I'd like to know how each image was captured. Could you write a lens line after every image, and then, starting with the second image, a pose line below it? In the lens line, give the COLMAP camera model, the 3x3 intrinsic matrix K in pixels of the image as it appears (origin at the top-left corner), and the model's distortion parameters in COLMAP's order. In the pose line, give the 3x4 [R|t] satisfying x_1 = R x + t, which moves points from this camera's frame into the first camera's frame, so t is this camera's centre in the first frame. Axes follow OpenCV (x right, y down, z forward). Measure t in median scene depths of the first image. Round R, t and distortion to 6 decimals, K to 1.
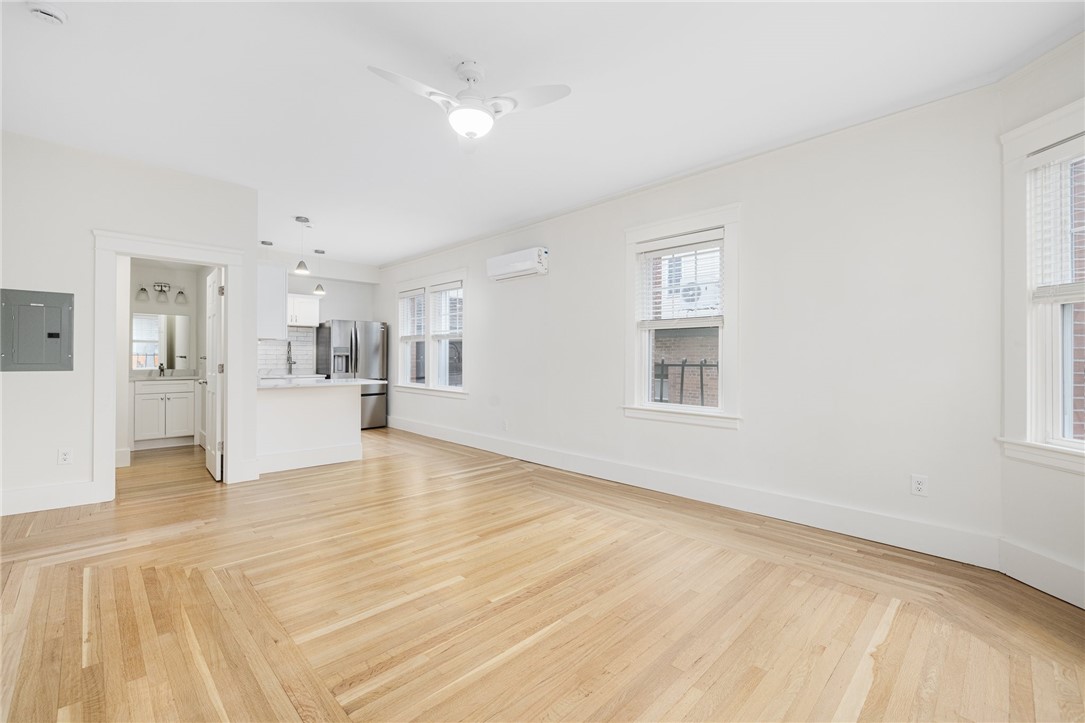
lens RADIAL K [[457.2, 0, 535.8], [0, 457.2, 359.9], [0, 0, 1]] dist [-0.003611, 0.000218]
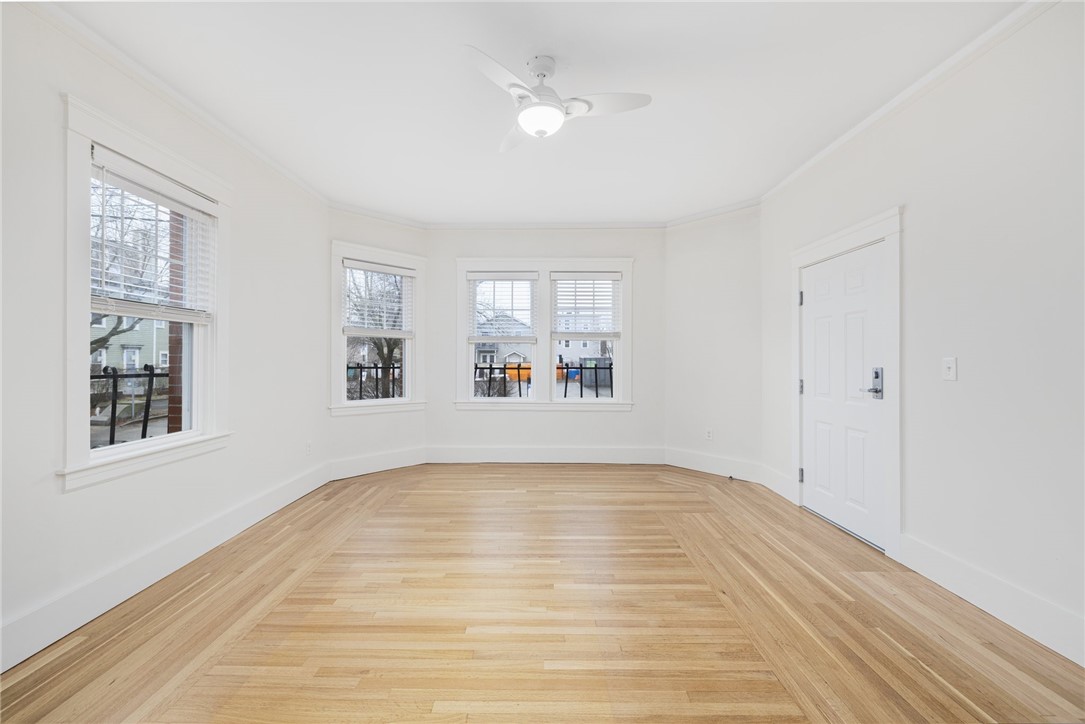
lens RADIAL K [[457.2, 0, 538.2], [0, 457.2, 359.0], [0, 0, 1]] dist [-0.003611, 0.000218]
pose [[-0.711315, -0.005418, 0.702852, -0.837224], [-0.001875, 0.999981, 0.005811, -0.027276], [-0.702870, 0.002816, -0.711312, 1.738355]]
